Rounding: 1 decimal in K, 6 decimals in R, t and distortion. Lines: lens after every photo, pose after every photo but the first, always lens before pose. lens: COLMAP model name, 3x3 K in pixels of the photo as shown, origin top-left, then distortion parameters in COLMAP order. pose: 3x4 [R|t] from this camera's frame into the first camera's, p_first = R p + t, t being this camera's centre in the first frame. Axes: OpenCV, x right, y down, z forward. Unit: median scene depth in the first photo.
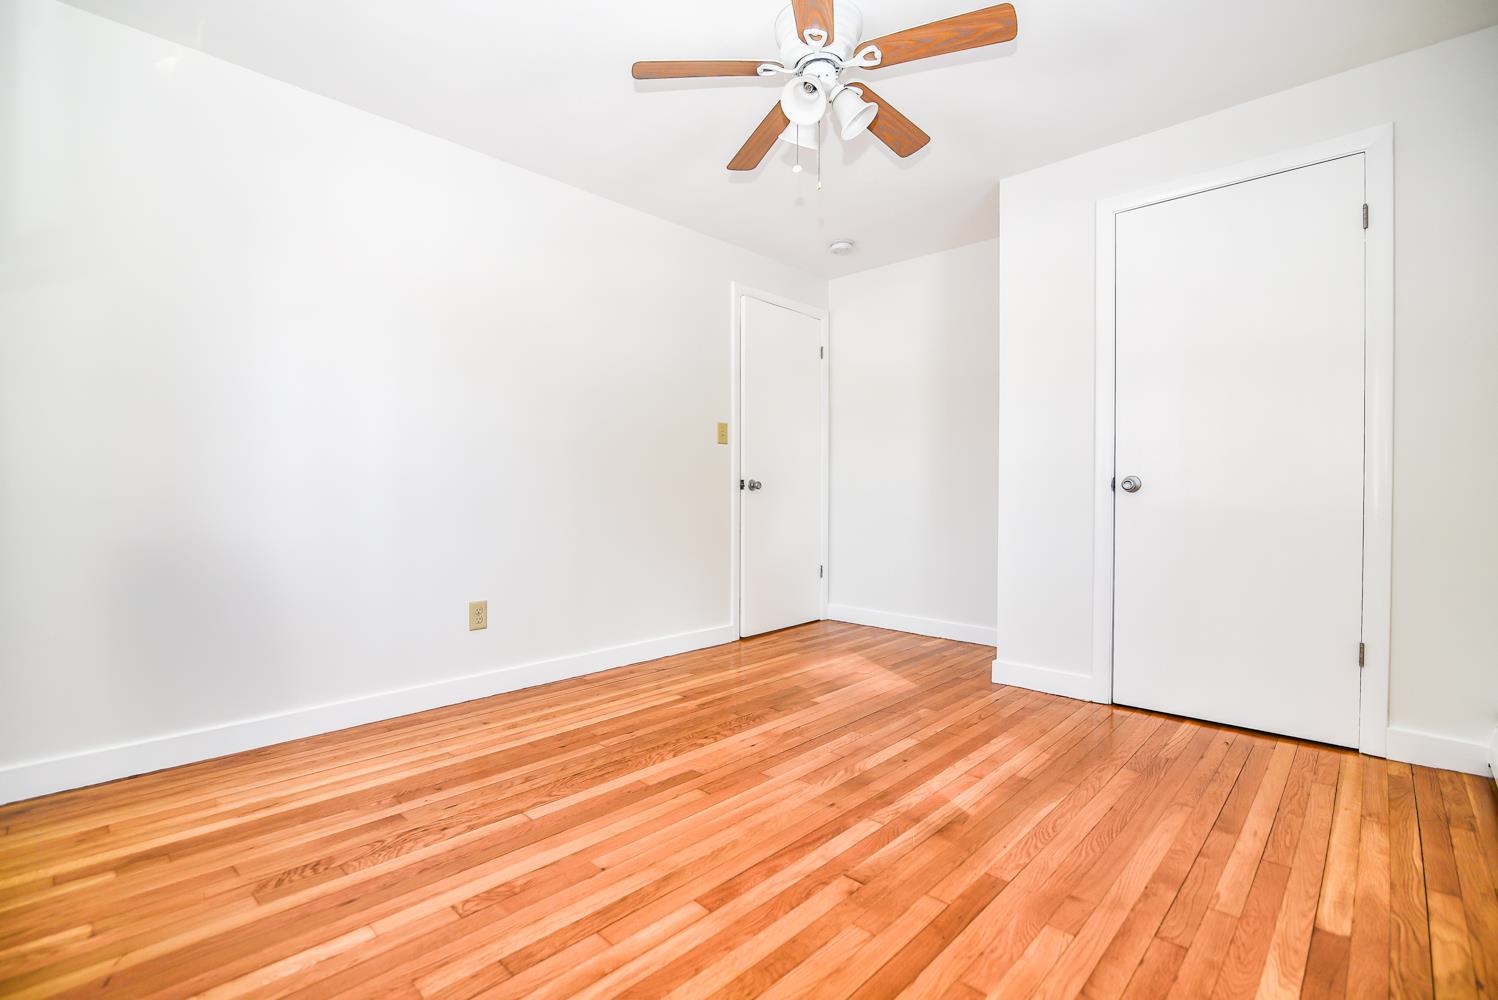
lens RADIAL K [[686.0, 0, 744.9], [0, 686.0, 502.1], [0, 0, 1]] dist [-0.018769, 0.000443]
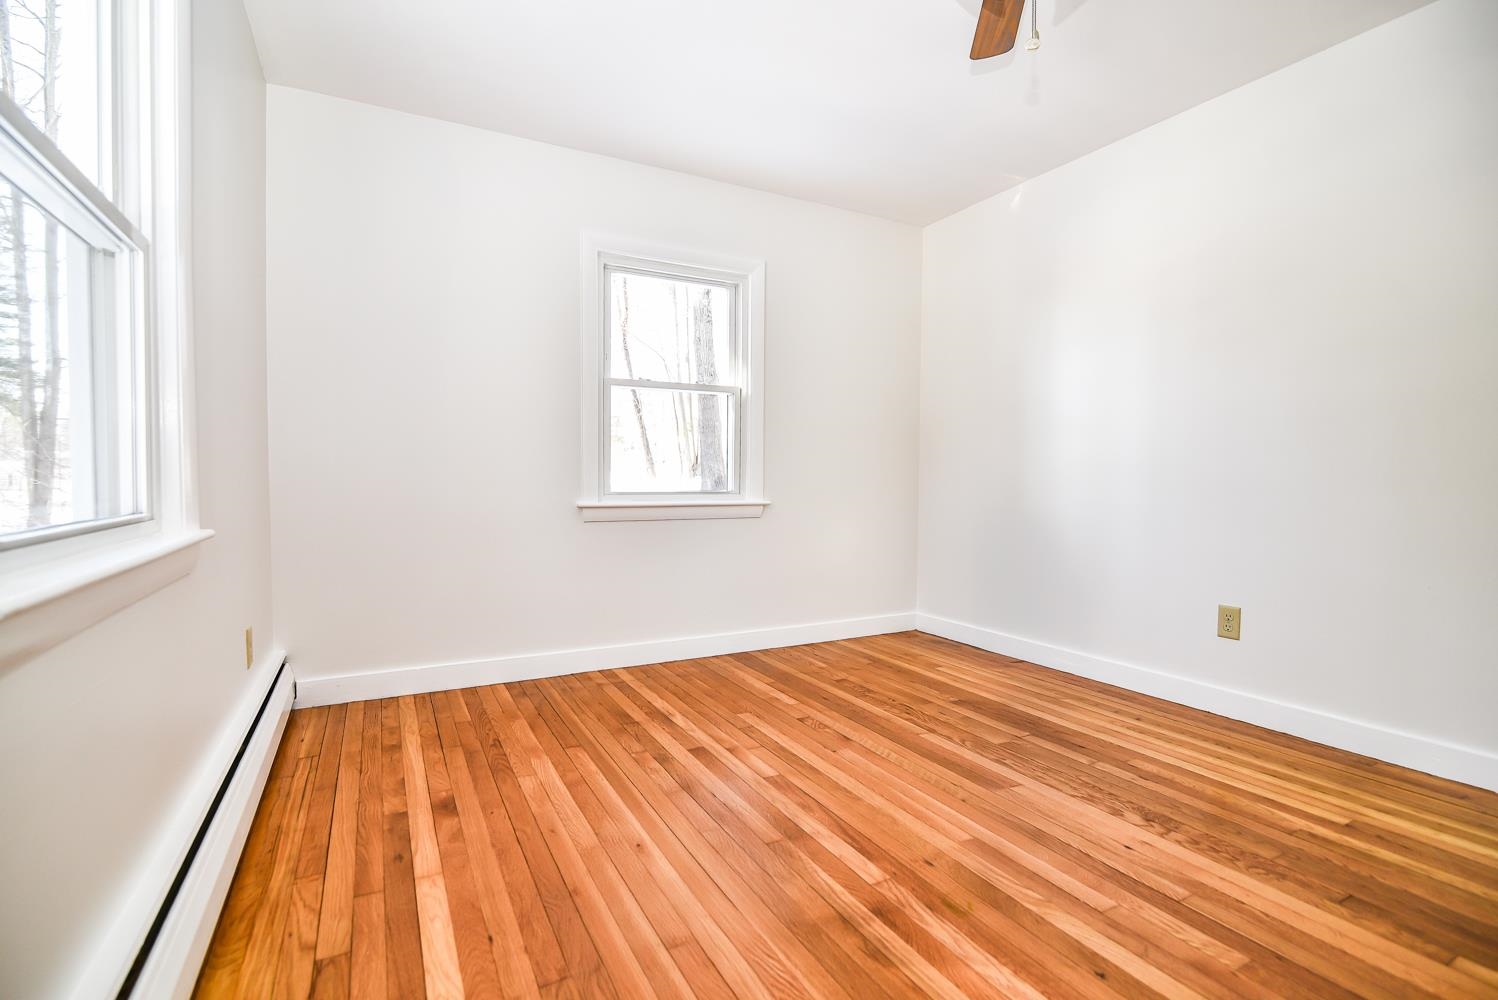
lens RADIAL K [[705.0, 0, 746.3], [0, 705.0, 501.9], [0, 0, 1]] dist [-0.021531, 0.000414]
pose [[-0.313906, 0.032550, -0.948896, 0.773537], [-0.023030, 0.998857, 0.041883, -0.013024], [0.949175, 0.035001, -0.312798, 0.826890]]
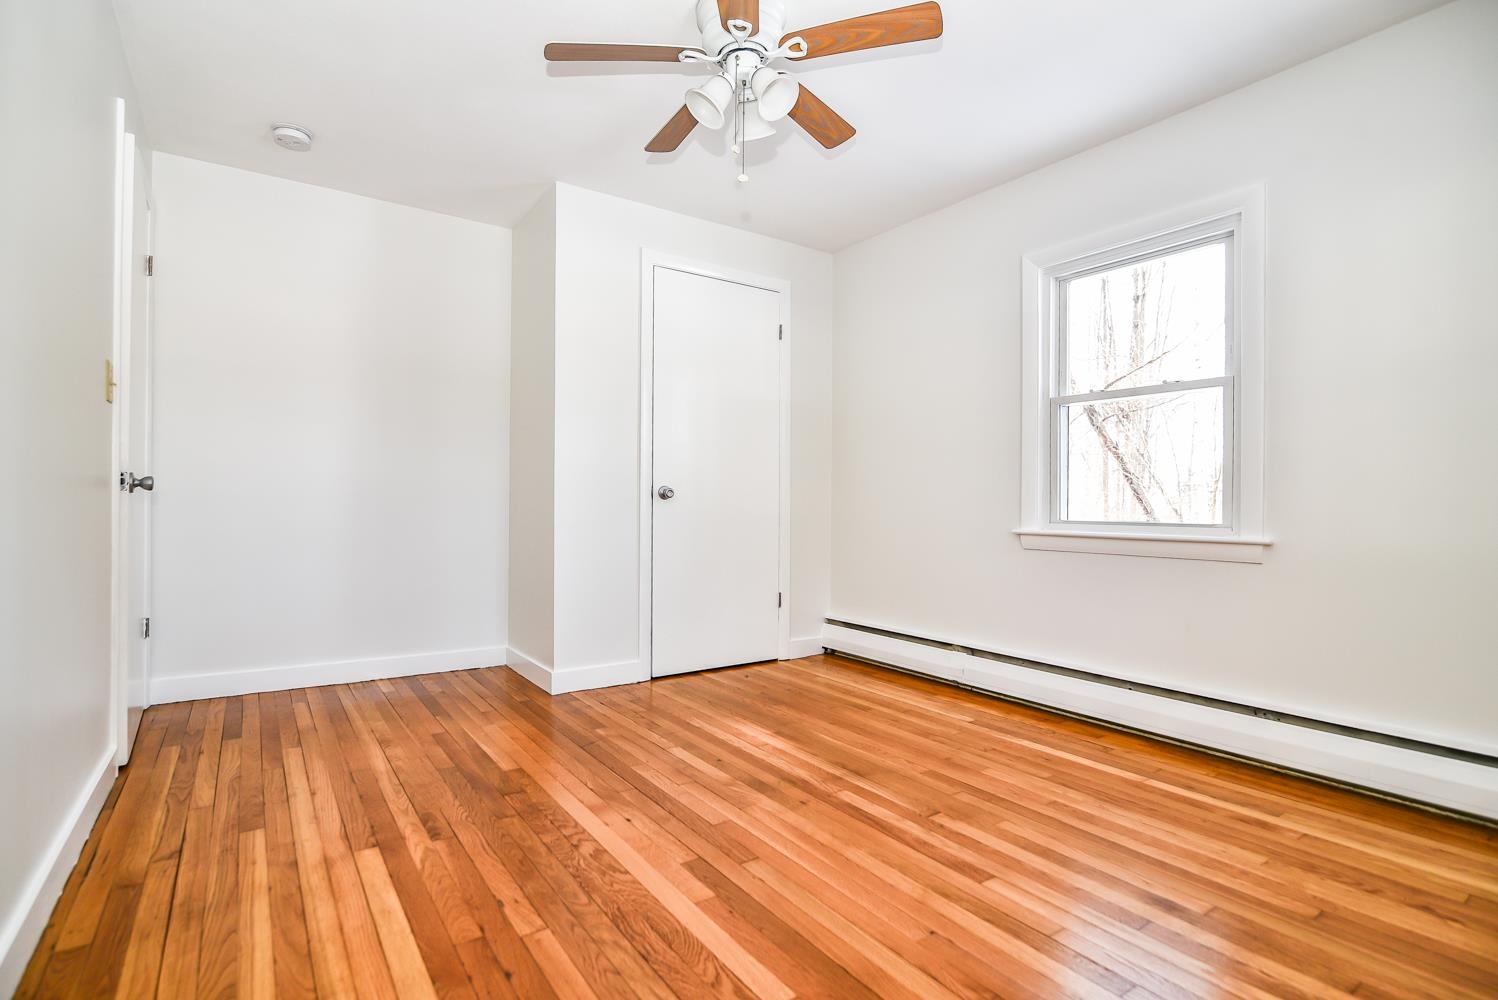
lens RADIAL K [[716.7, 0, 749.9], [0, 716.7, 502.1], [0, 0, 1]] dist [-0.019946, 0.000068]
pose [[0.195992, 0.001024, 0.980605, -0.749512], [0.008292, 0.999962, -0.002702, -0.005477], [-0.980570, 0.008660, 0.195976, 0.687628]]
